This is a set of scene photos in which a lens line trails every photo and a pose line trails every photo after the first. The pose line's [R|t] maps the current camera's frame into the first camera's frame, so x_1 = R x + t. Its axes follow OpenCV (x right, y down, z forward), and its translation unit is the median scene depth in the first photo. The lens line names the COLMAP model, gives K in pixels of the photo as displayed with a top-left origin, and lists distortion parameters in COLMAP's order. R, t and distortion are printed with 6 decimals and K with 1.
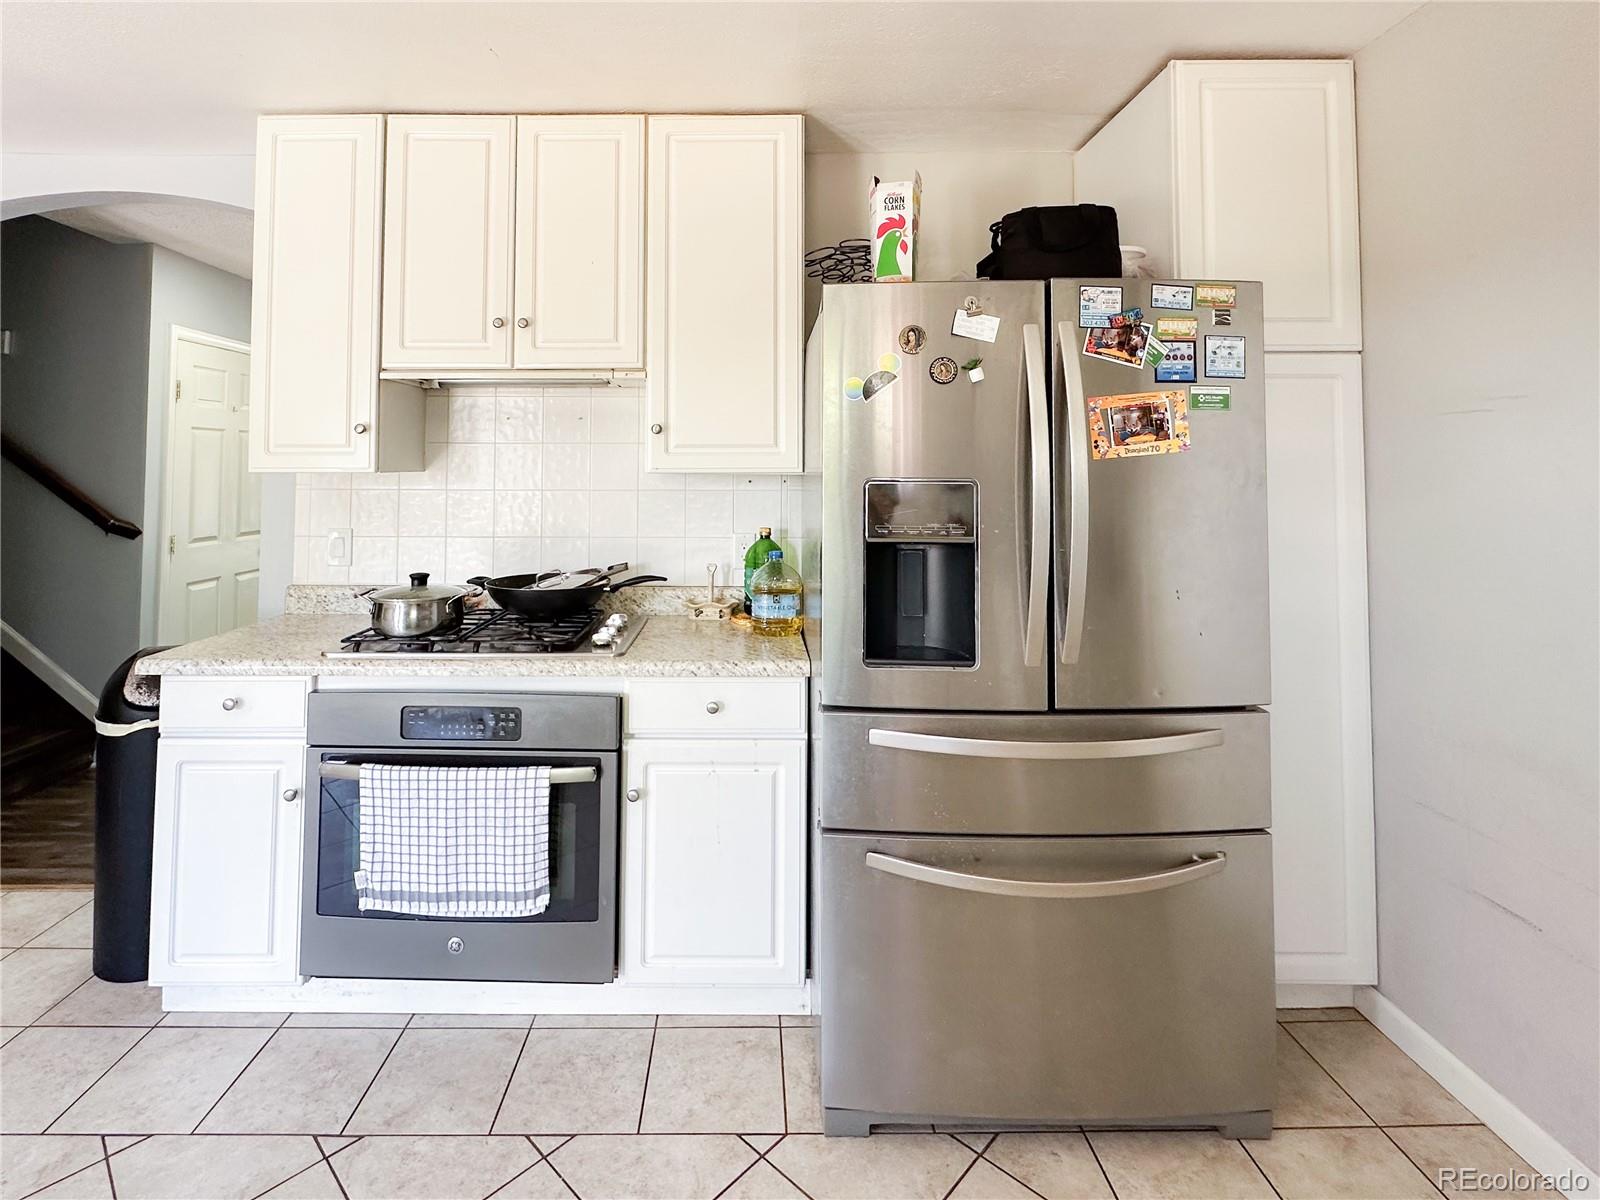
lens RADIAL K [[772.0, 0, 798.9], [0, 772.0, 492.8], [0, 0, 1]] dist [-0.021660, 0.019581]
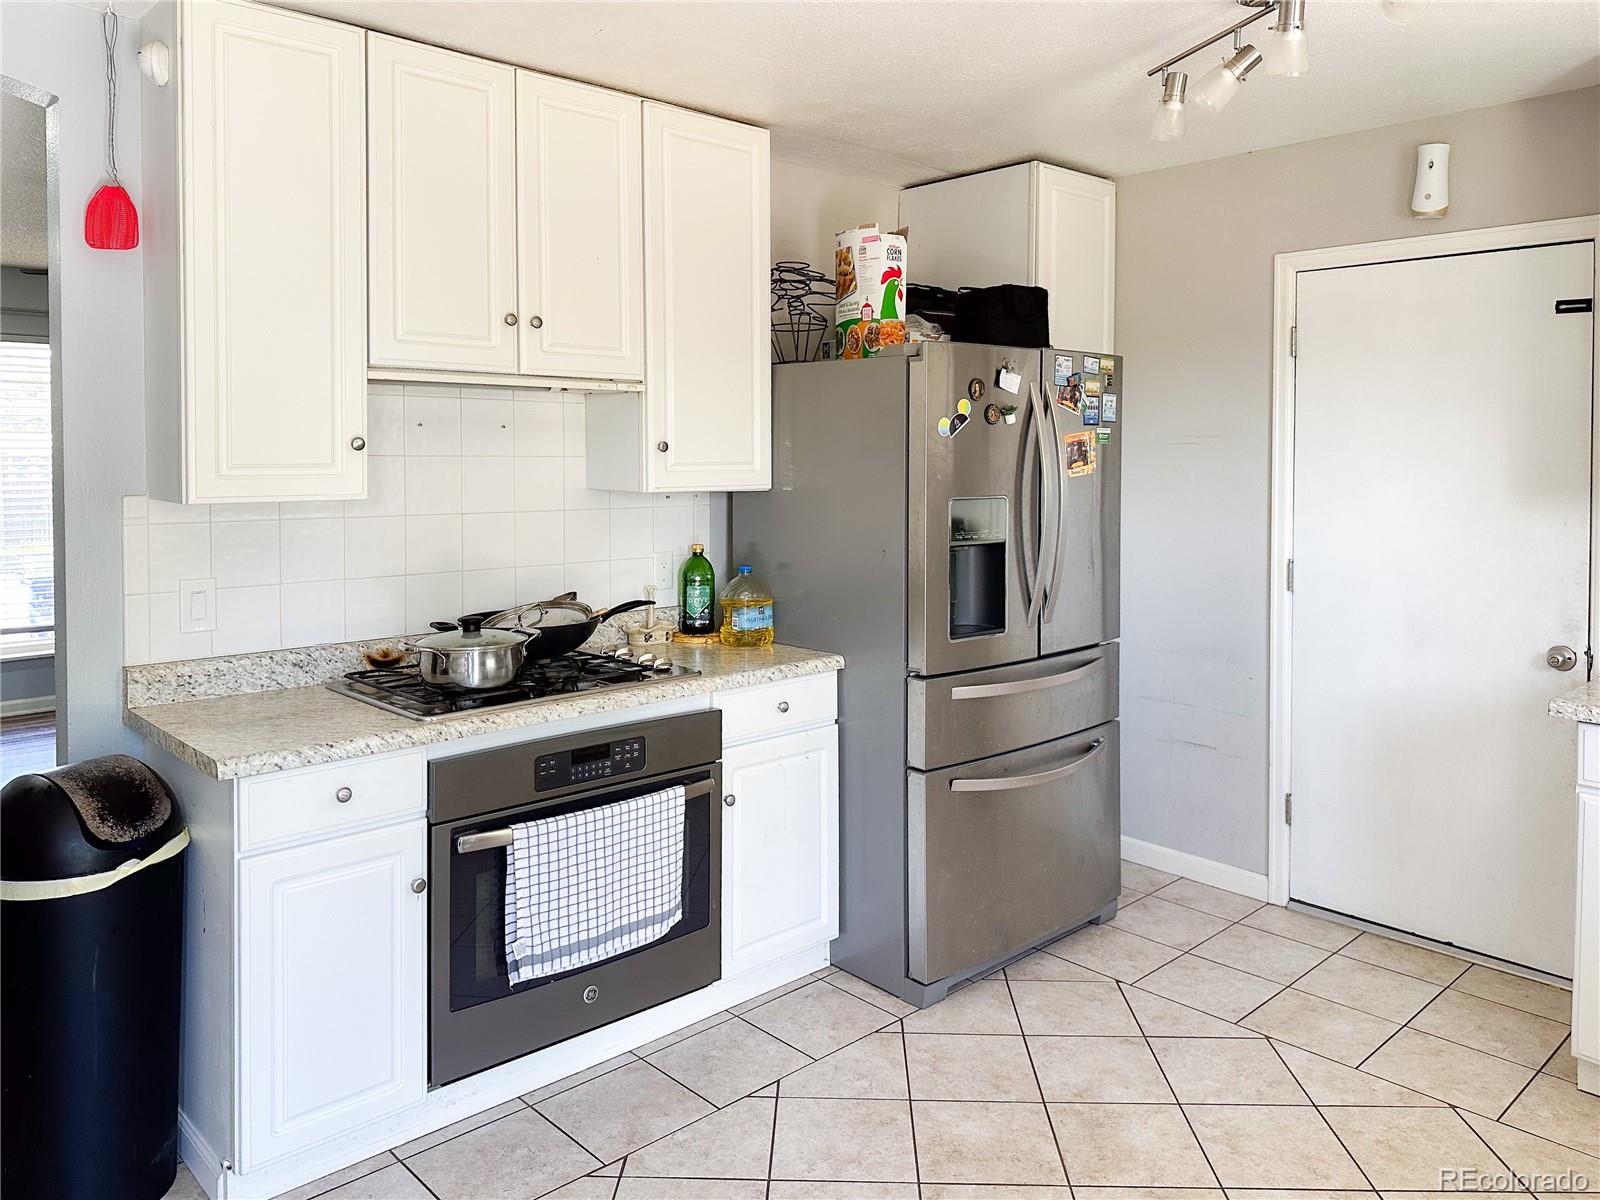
lens RADIAL K [[1168.4, 0, 800.0], [0, 1168.4, 600.0], [0, 0, 1]] dist [0.155843, -0.229518]
pose [[0.726401, -0.086663, 0.681785, -1.233168], [0.018371, 0.994112, 0.106791, -0.052823], [-0.687025, -0.065048, 0.723716, -0.222184]]
